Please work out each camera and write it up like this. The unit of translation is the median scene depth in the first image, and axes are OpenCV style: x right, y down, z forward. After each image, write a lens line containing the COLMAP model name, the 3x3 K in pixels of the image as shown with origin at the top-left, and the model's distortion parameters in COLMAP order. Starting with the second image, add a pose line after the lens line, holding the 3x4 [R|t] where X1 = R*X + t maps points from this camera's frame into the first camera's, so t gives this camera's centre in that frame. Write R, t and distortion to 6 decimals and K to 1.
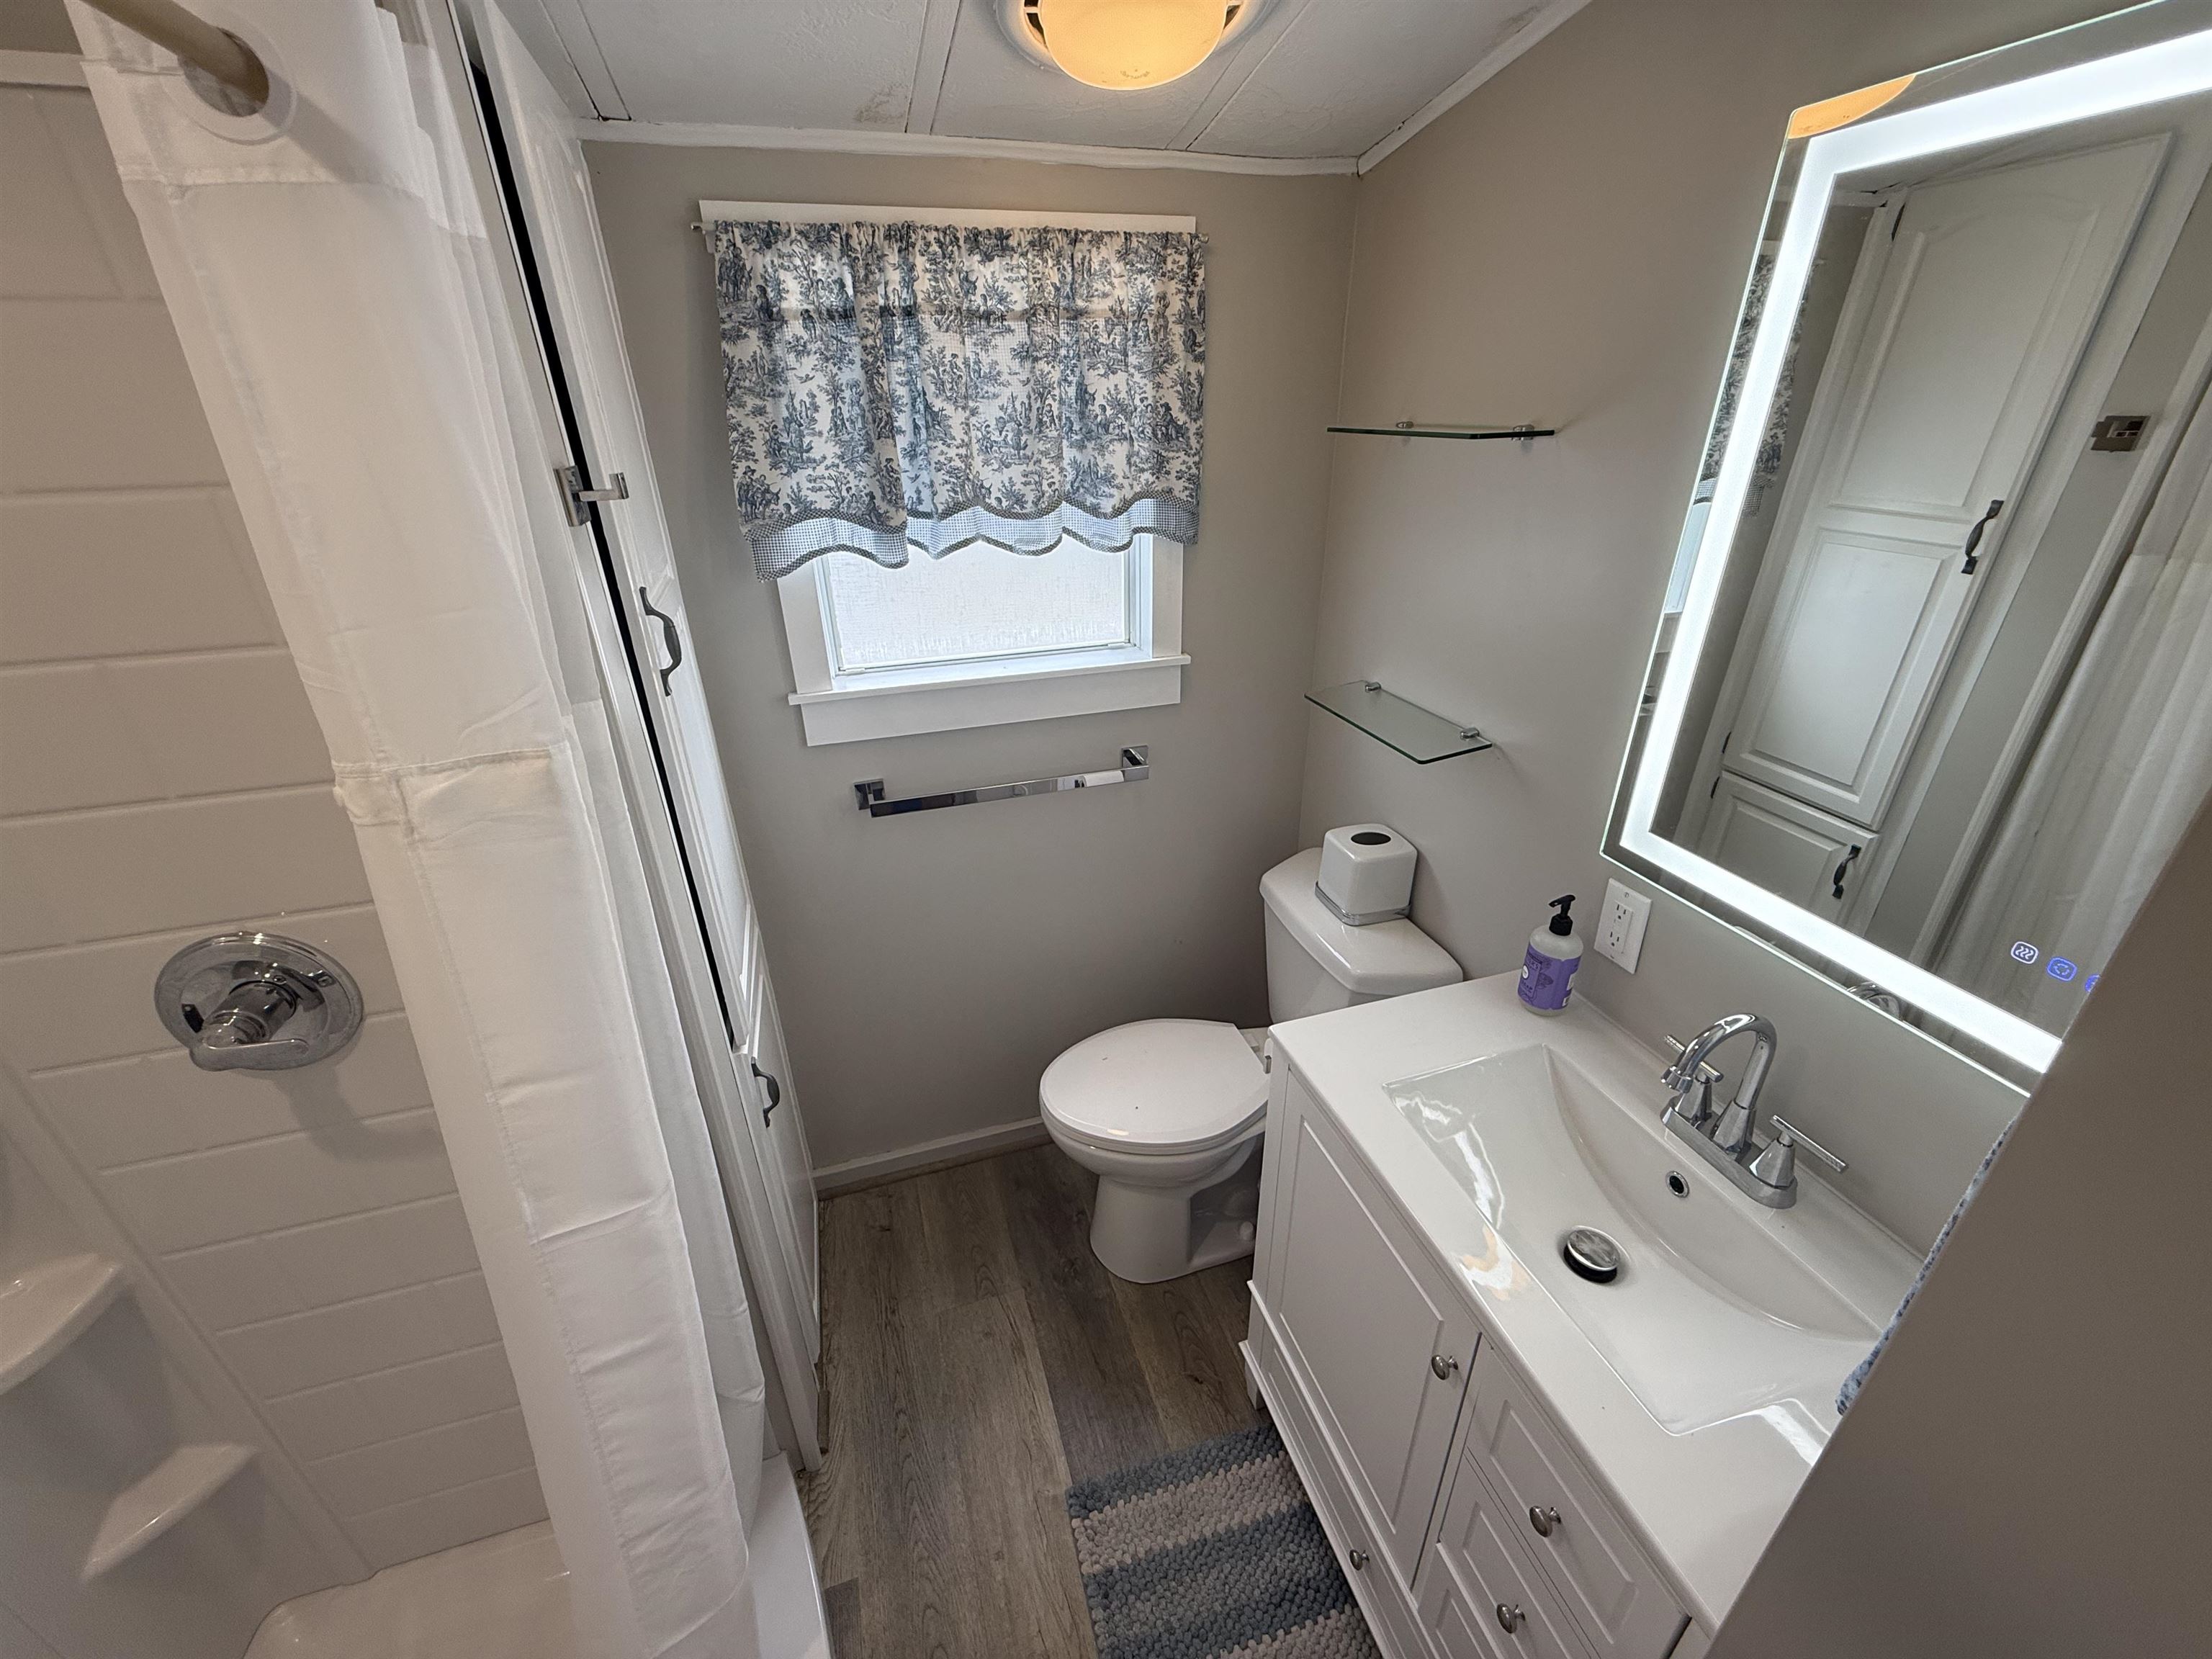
lens RADIAL K [[881.4, 0, 1102.6], [0, 881.4, 829.3], [0, 0, 1]] dist [0.001225, -0.000081]
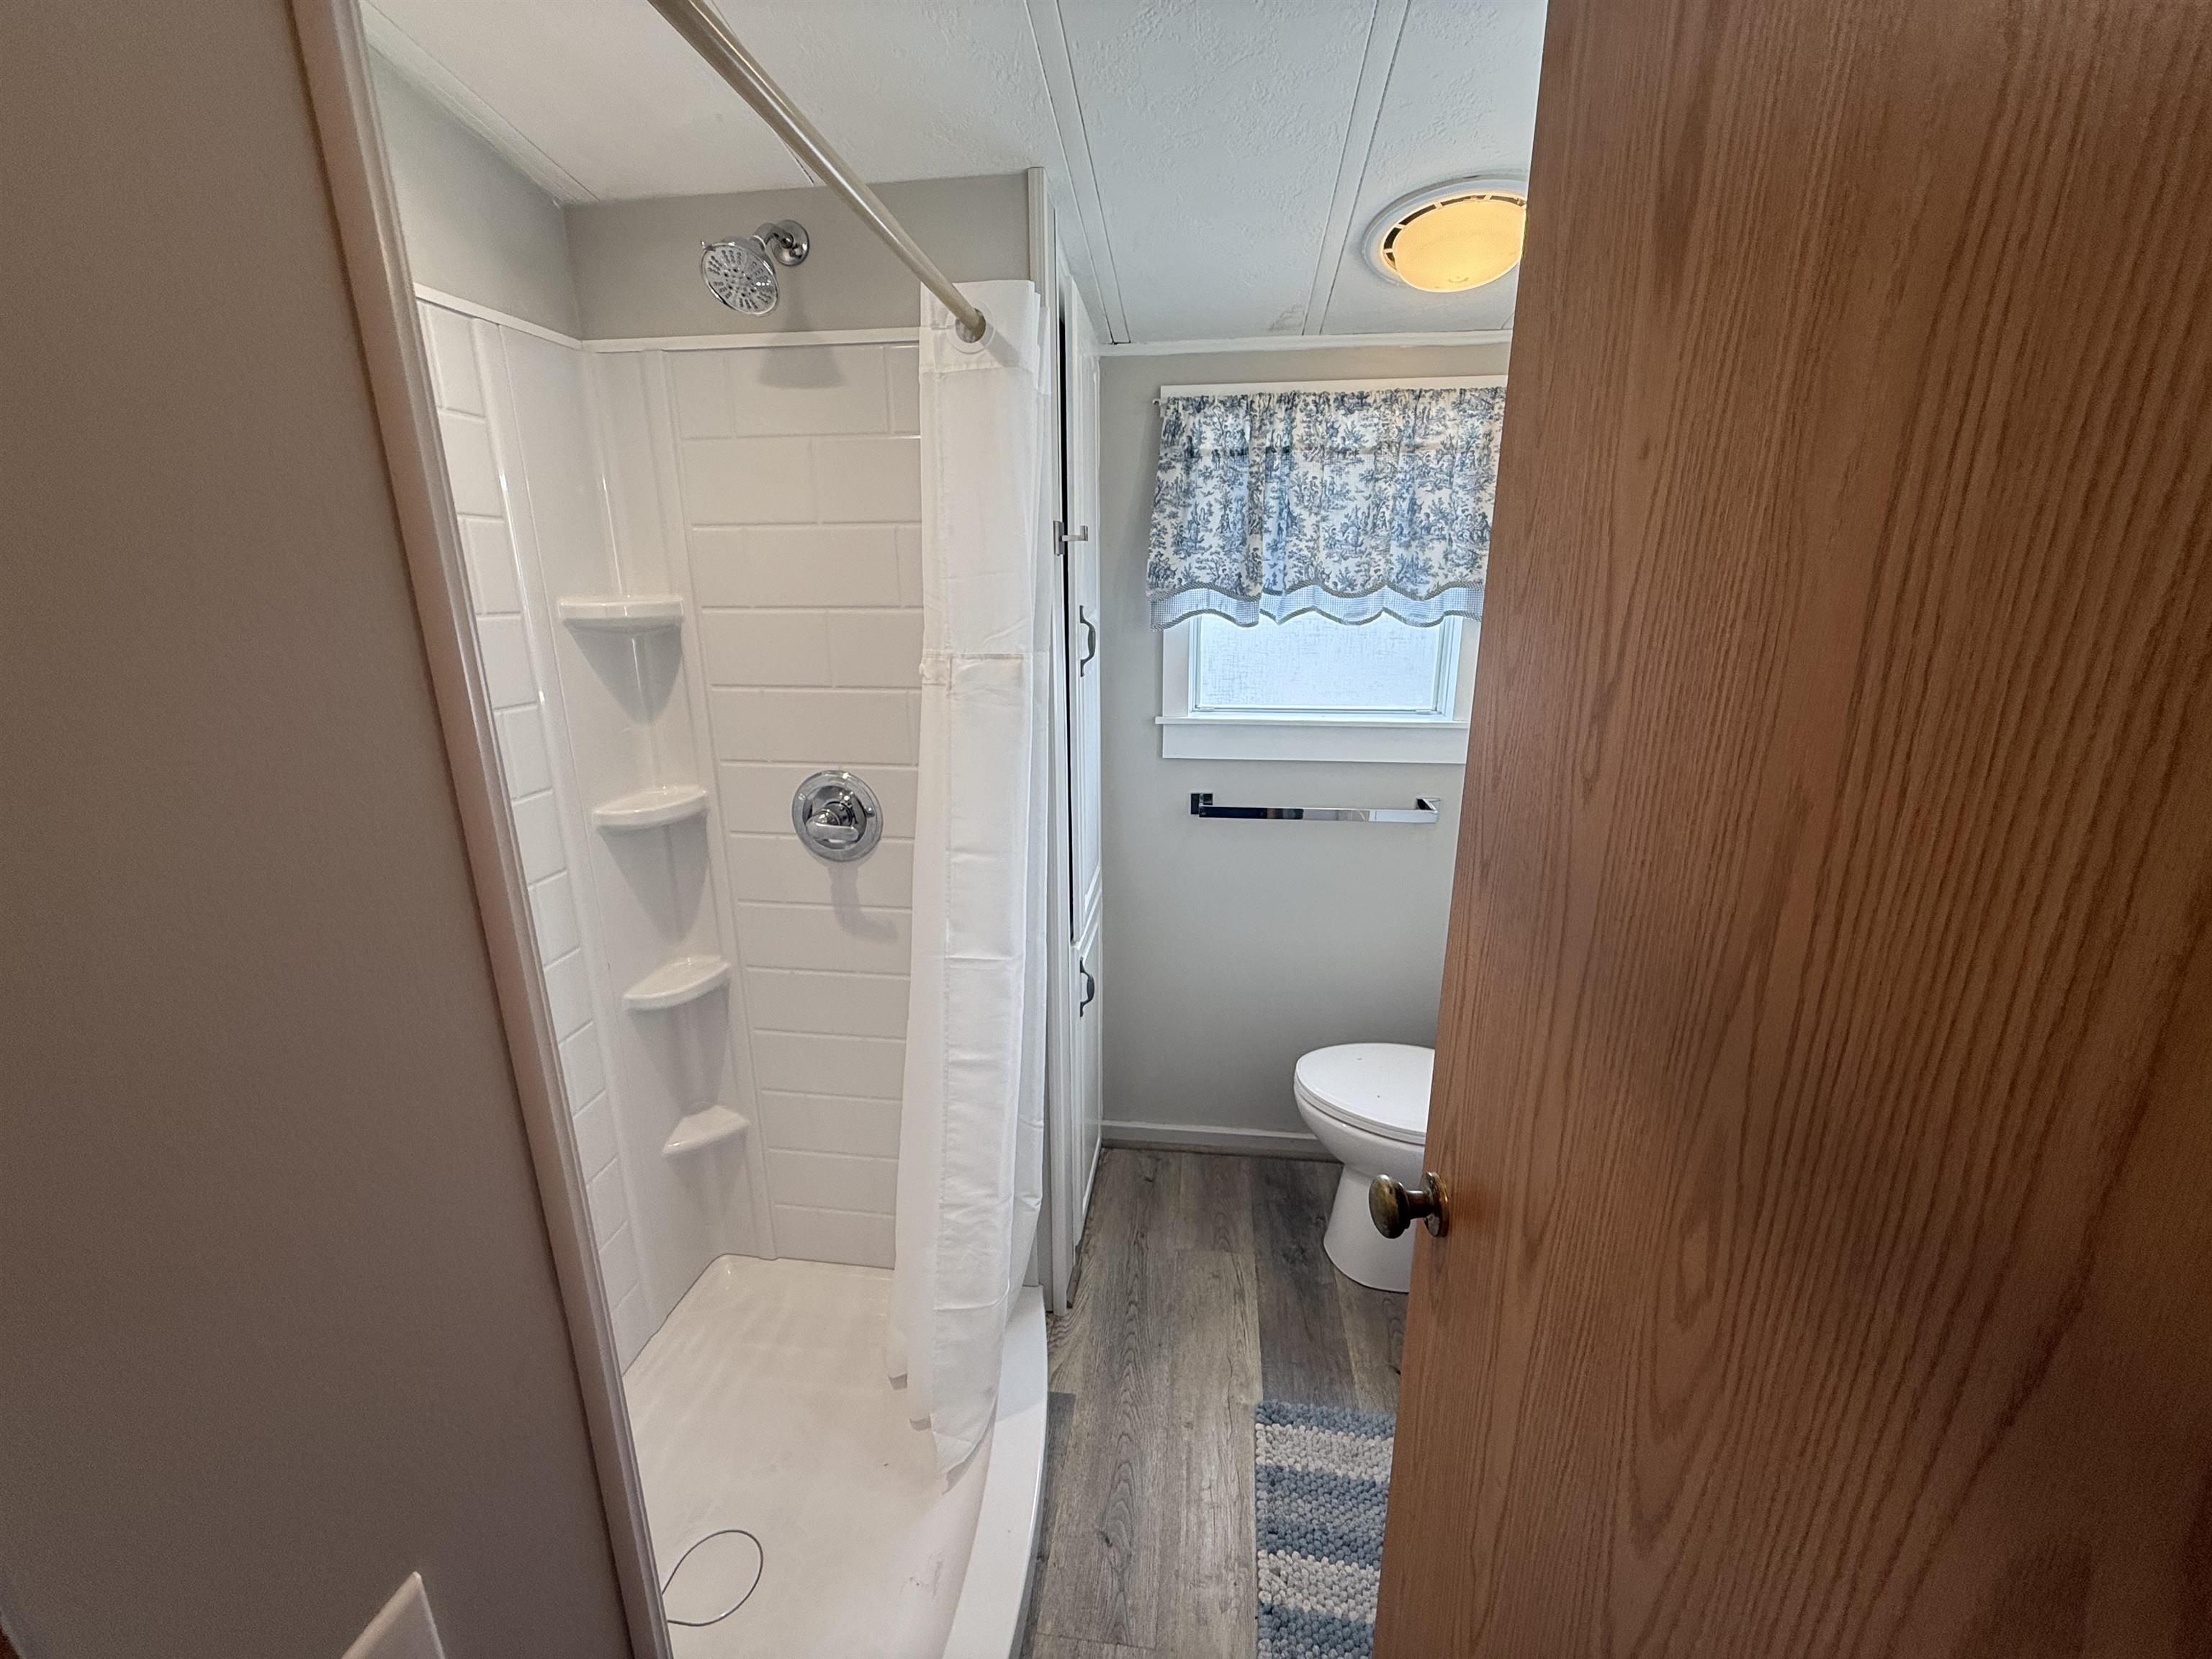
lens RADIAL K [[881.4, 0, 1103.1], [0, 881.4, 827.2], [0, 0, 1]] dist [0.001225, -0.000081]
pose [[0.912205, 0.125006, -0.390199, 0.132693], [-0.193223, 0.971024, -0.140635, 0.243257], [0.361312, 0.203683, 0.909927, -0.253397]]
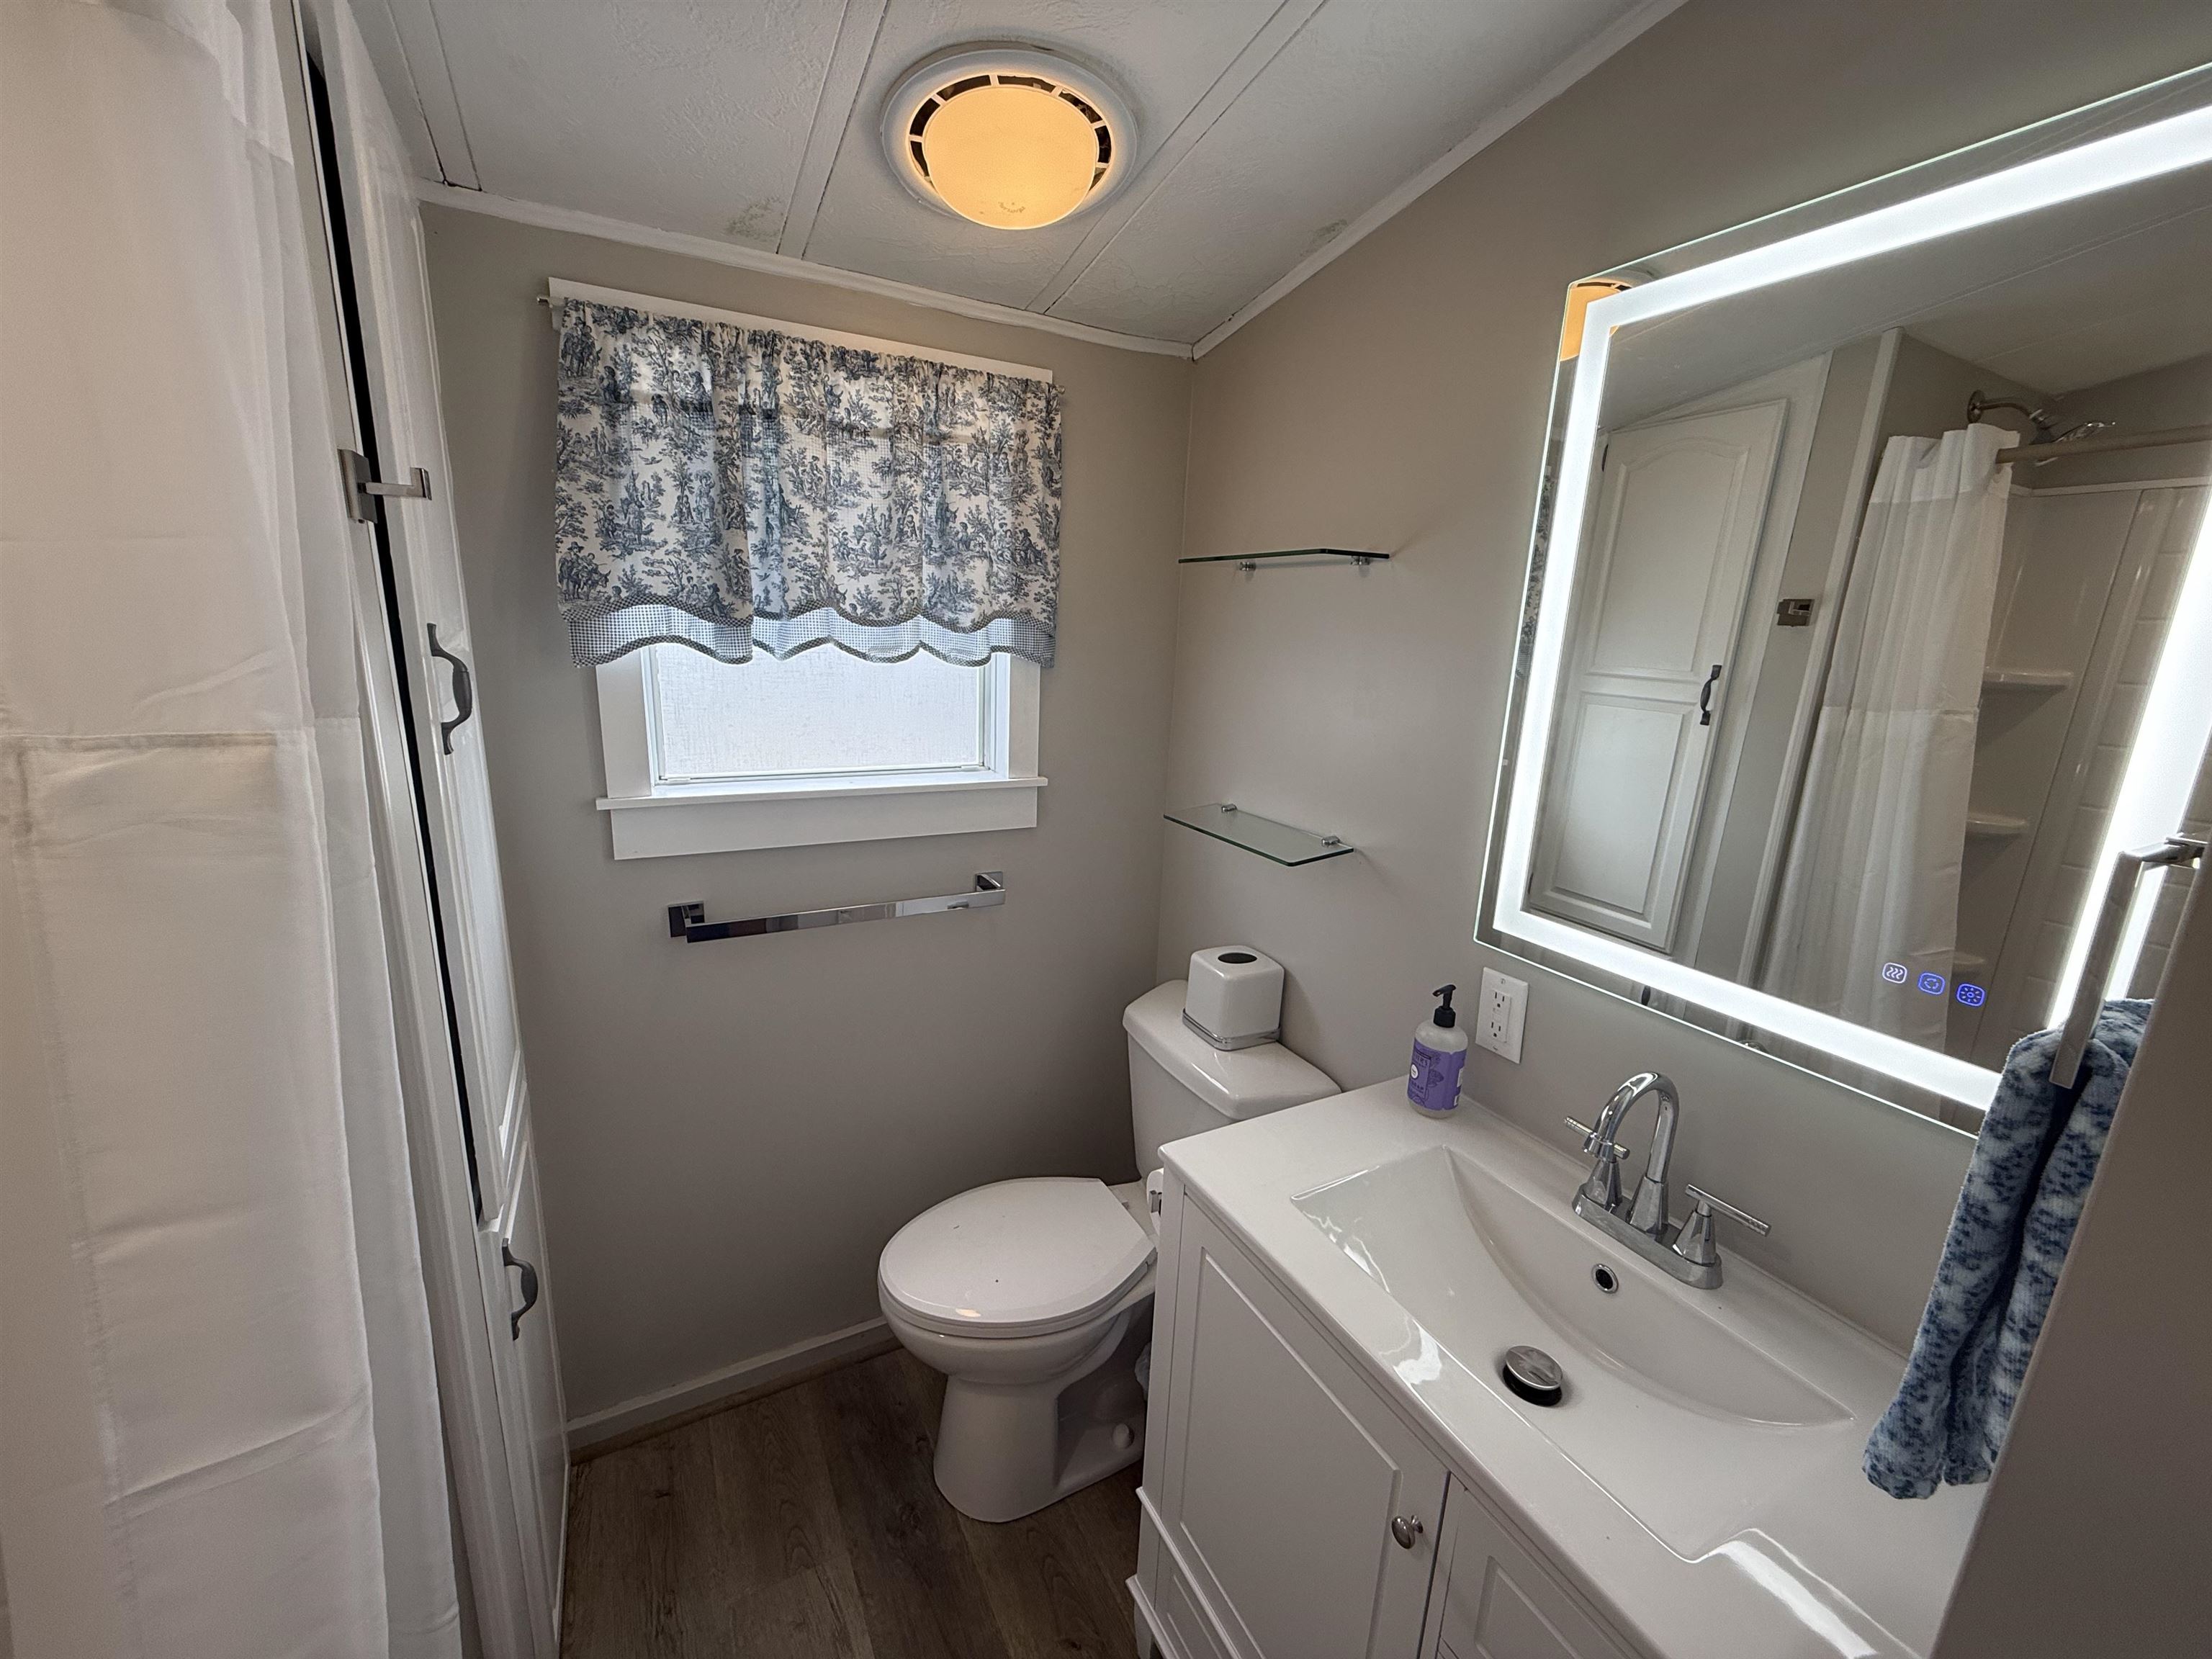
lens RADIAL K [[881.4, 0, 1101.6], [0, 881.4, 829.9], [0, 0, 1]] dist [0.001225, -0.000081]
pose [[0.980051, 0.013344, 0.198299, -0.042624], [0.030747, 0.975552, -0.217606, 0.092104], [-0.196355, 0.219362, 0.955680, 0.081127]]
